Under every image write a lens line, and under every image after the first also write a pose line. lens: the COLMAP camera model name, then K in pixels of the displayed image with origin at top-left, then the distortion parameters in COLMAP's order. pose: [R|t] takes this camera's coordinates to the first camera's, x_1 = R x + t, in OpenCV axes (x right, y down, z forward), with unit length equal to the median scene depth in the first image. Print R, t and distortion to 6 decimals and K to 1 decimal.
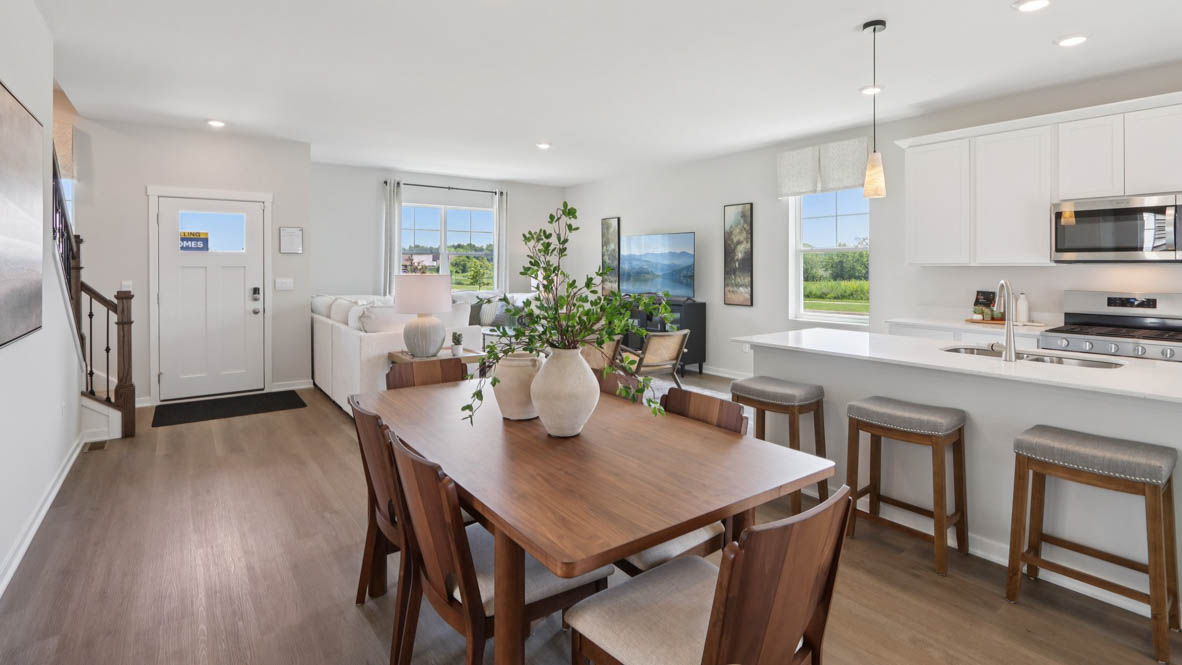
lens RADIAL K [[550.2, 0, 611.1], [0, 550.2, 269.7], [0, 0, 1]] dist [-0.014671, 0.002514]
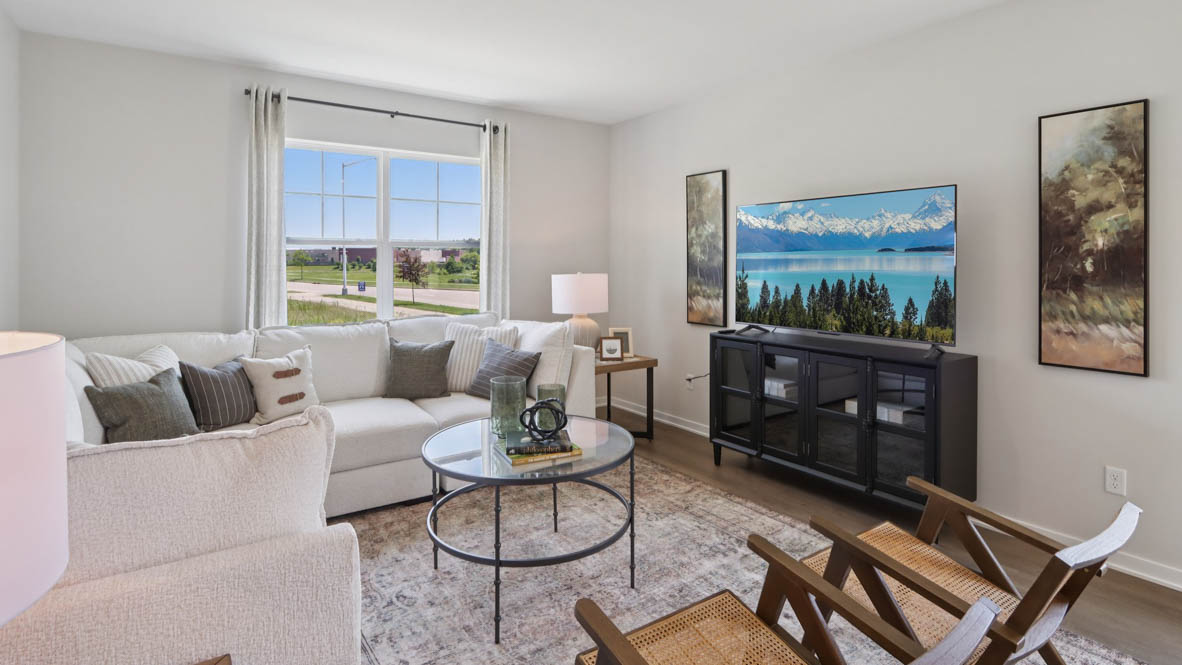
lens RADIAL K [[625.2, 0, 613.1], [0, 625.2, 265.4], [0, 0, 1]] dist [-0.007079, -0.001335]
pose [[0.999261, -0.003667, -0.038272, -0.089608], [0.003686, 0.999993, 0.000430, -0.010635], [0.038270, -0.000570, 0.999267, 0.565332]]
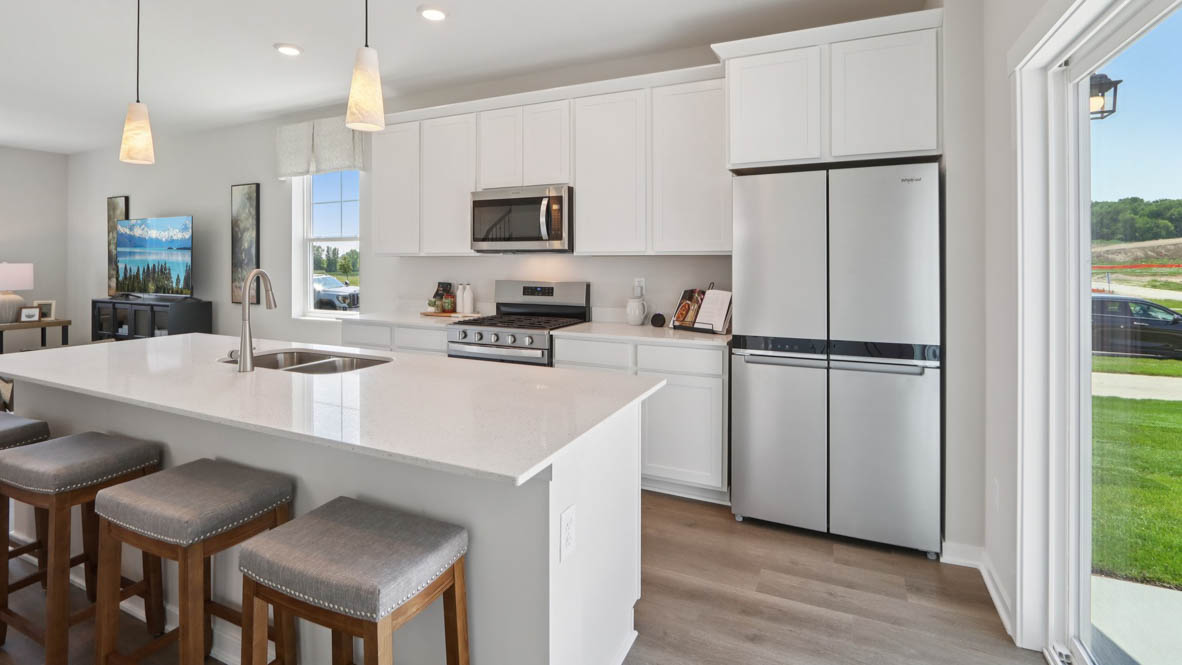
lens RADIAL K [[550.2, 0, 574.8], [0, 550.2, 258.9], [0, 0, 1]] dist [-0.014671, 0.002514]
pose [[0.889080, 0.002493, 0.457745, 0.303945], [0.002358, 0.999947, -0.010027, 0.005560], [-0.457746, 0.009994, 0.889027, 0.021407]]
